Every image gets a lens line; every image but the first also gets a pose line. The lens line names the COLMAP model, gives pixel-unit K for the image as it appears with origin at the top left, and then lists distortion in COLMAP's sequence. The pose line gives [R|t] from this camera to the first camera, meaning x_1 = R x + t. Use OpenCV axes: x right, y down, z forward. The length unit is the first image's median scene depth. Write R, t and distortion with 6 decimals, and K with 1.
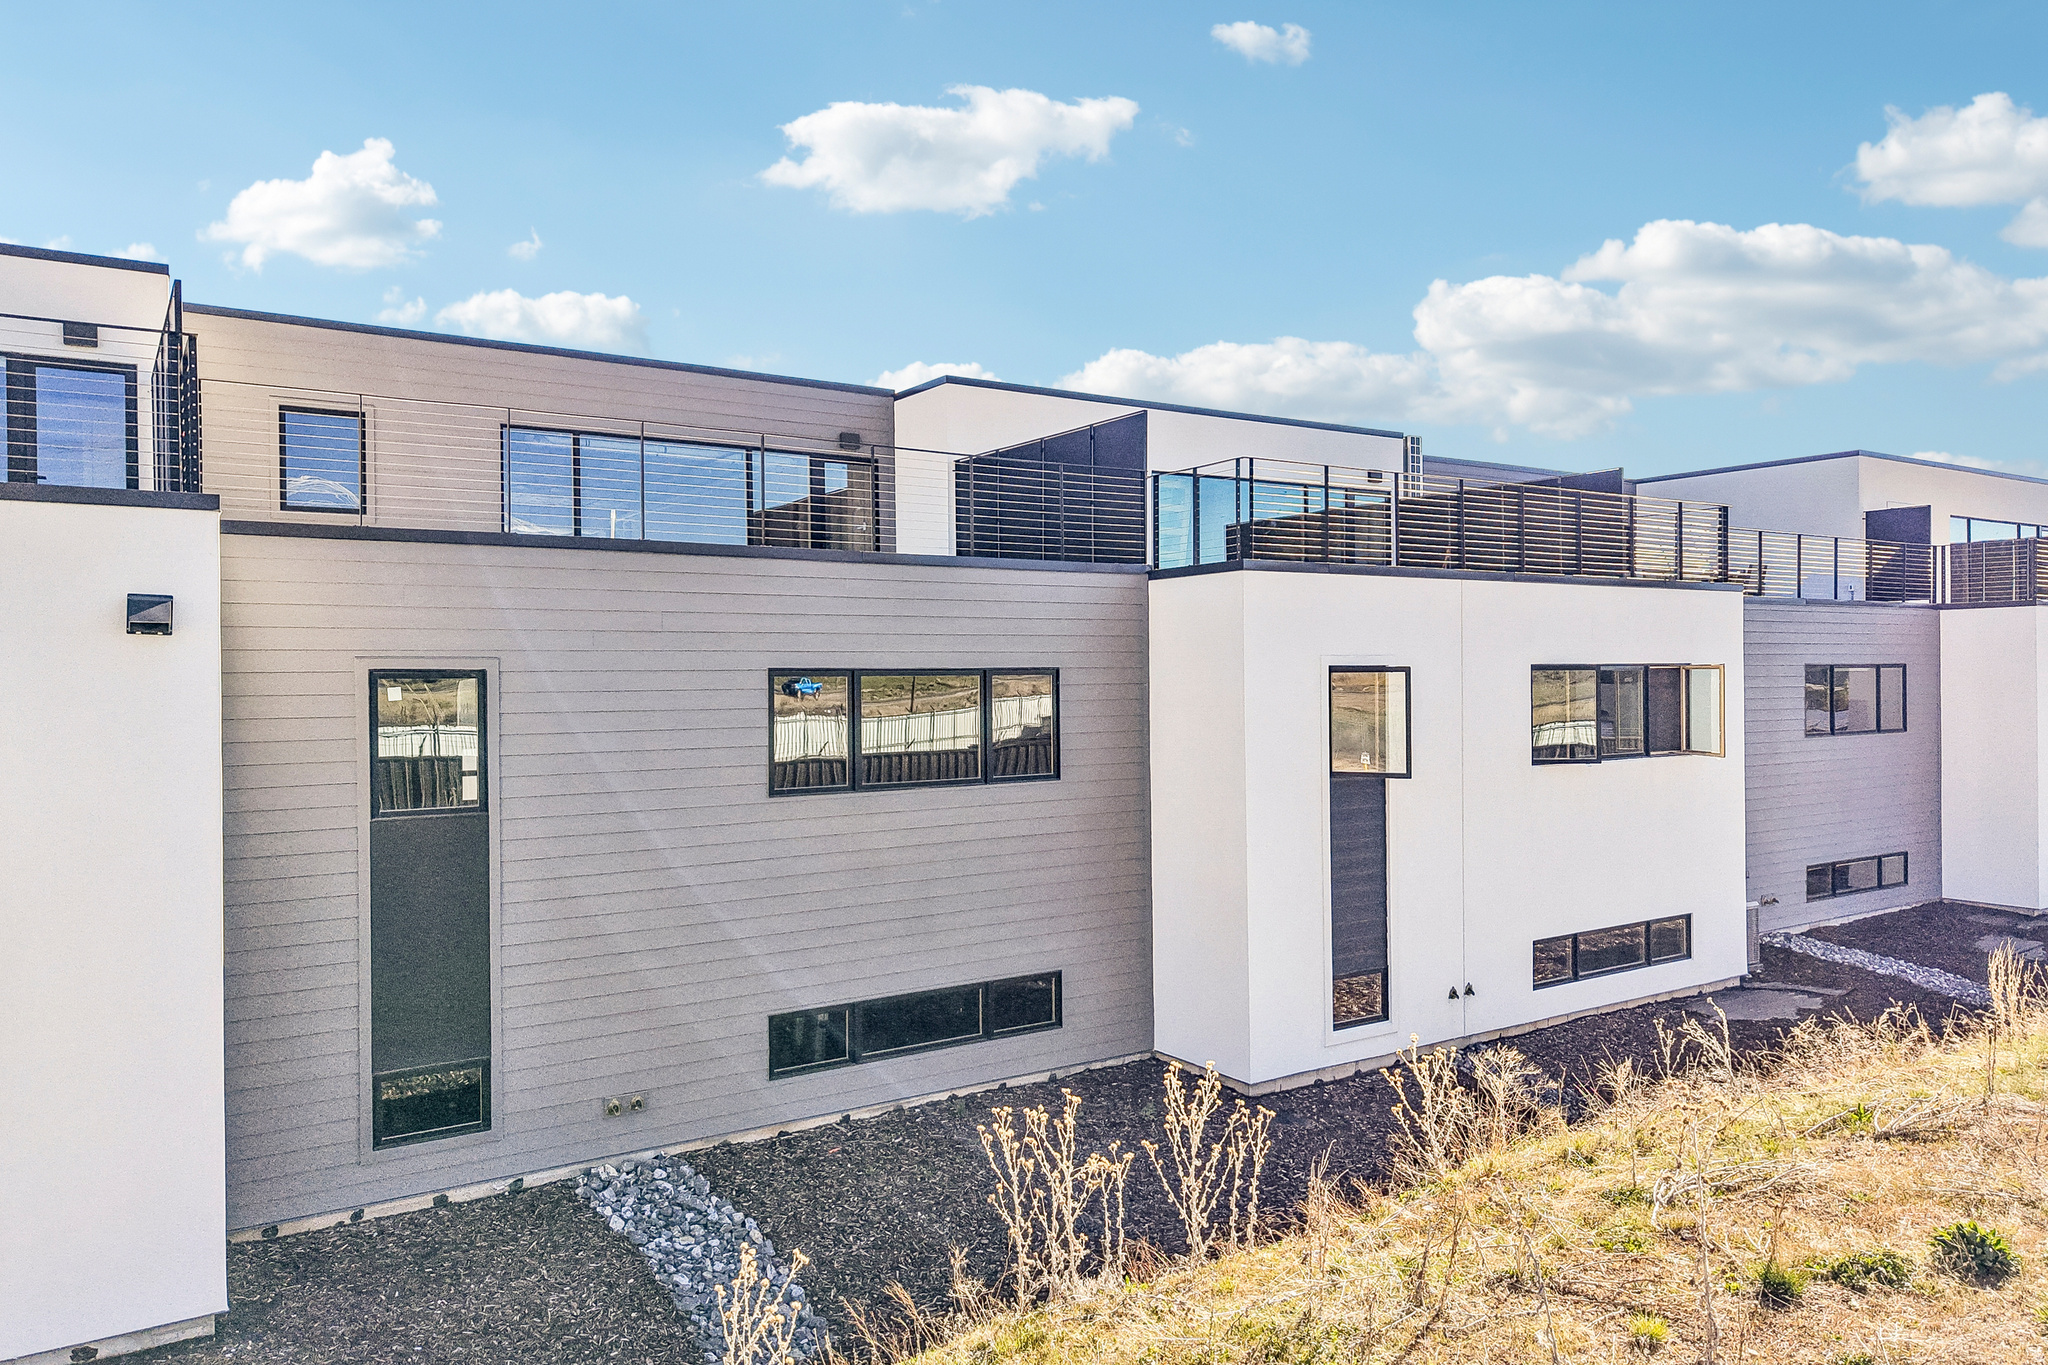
lens RADIAL K [[1368.4, 0, 1029.7], [0, 1368.4, 690.3], [0, 0, 1]] dist [0.031756, -0.031932]
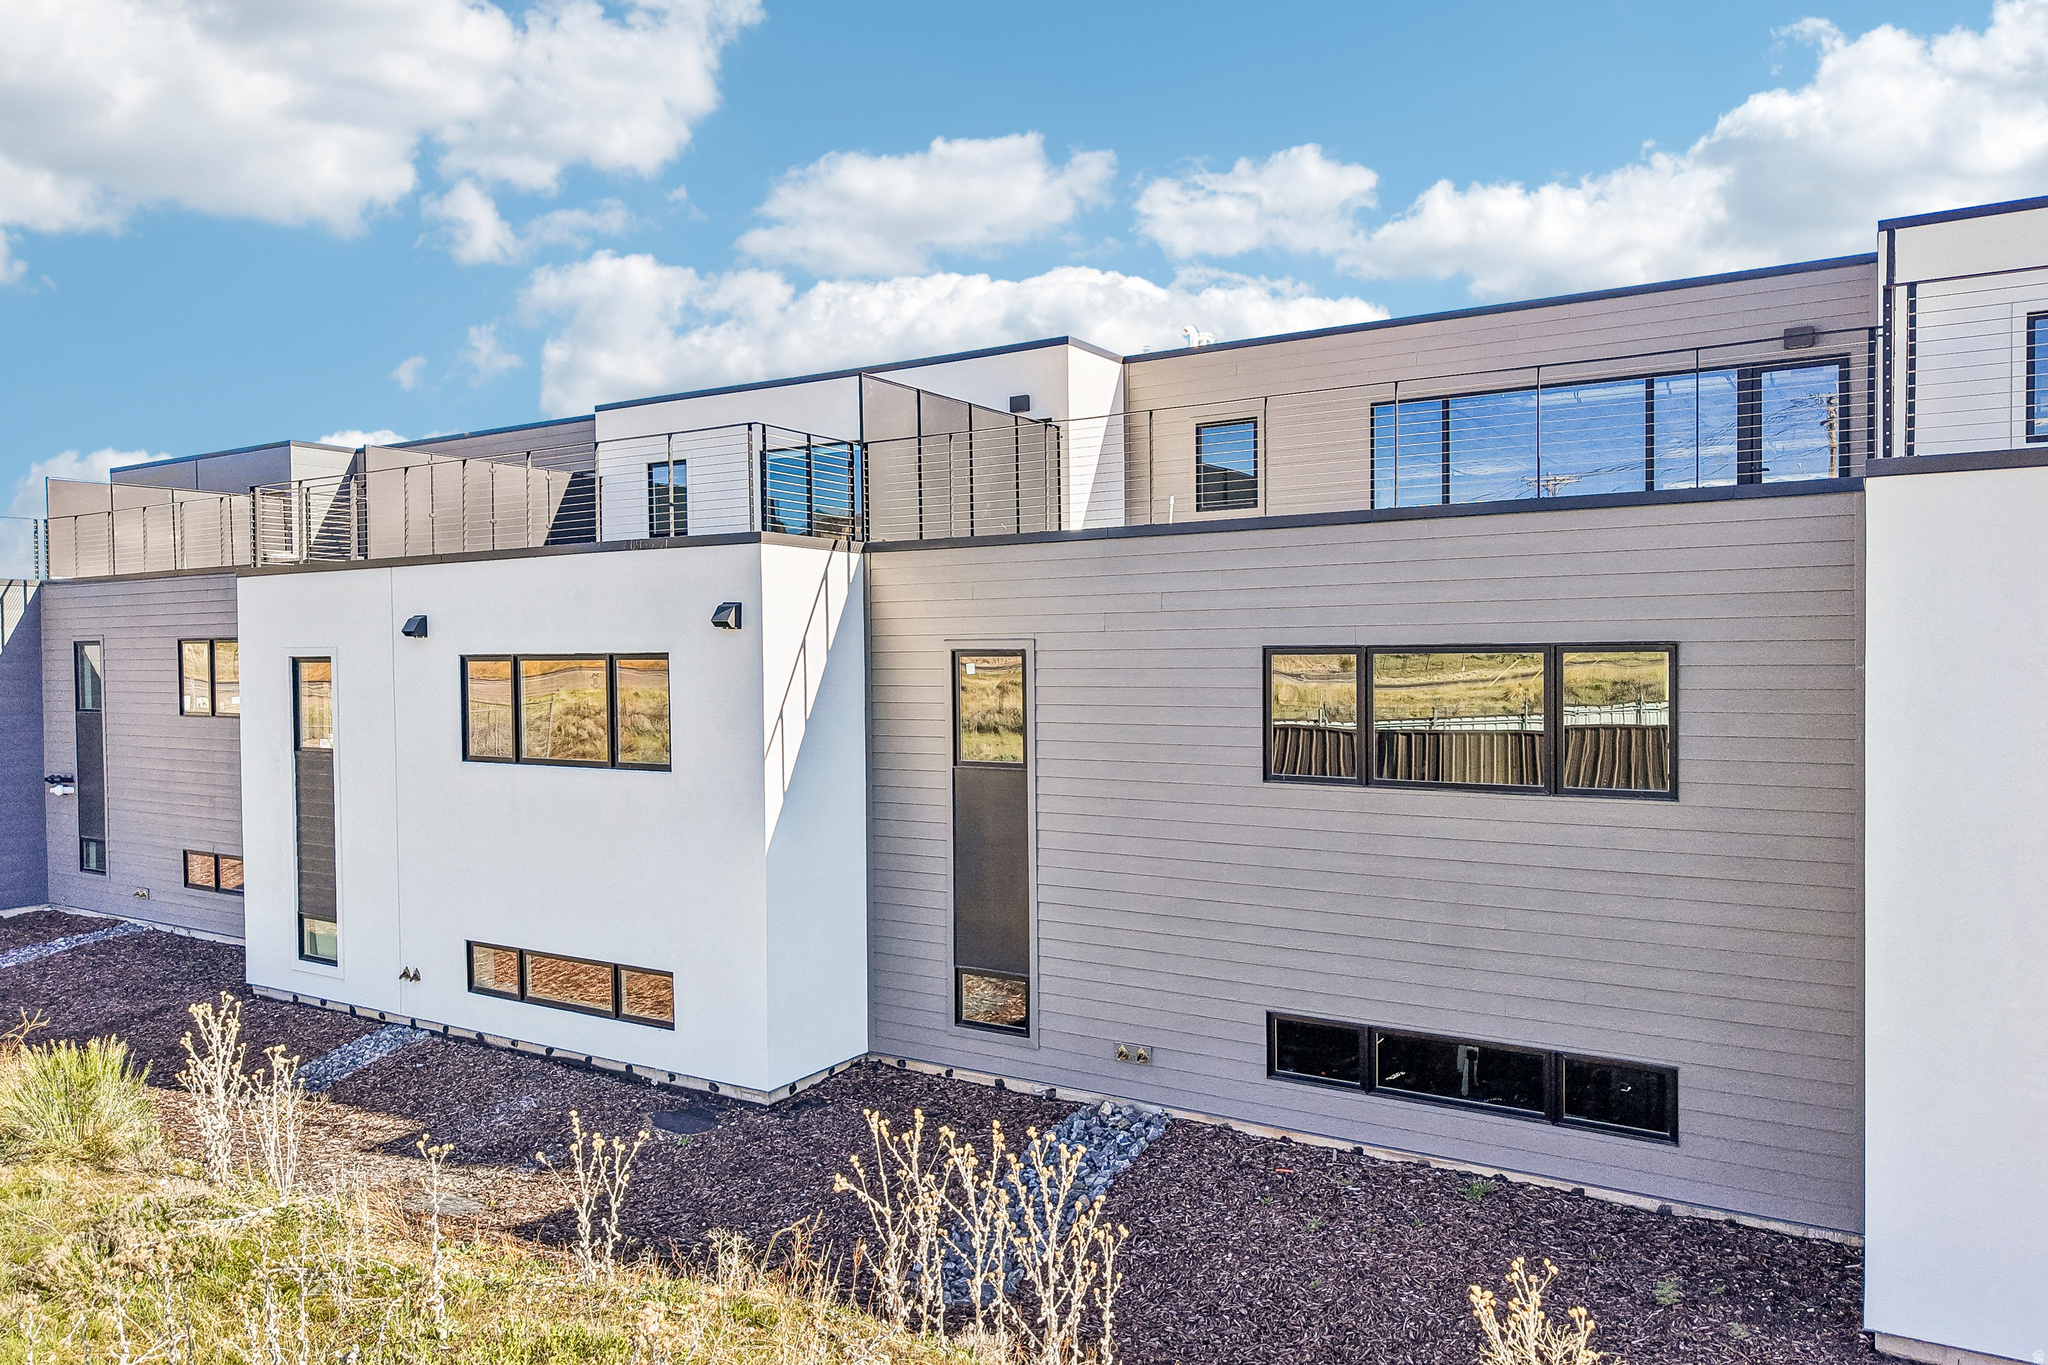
lens RADIAL K [[1383.9, 0, 1034.3], [0, 1383.9, 684.3], [0, 0, 1]] dist [0.022303, -0.023002]
pose [[0.428309, 0.026363, -0.903248, 0.588365], [-0.003479, 0.999615, 0.027526, -0.014791], [0.903626, -0.008647, 0.428236, 0.432750]]
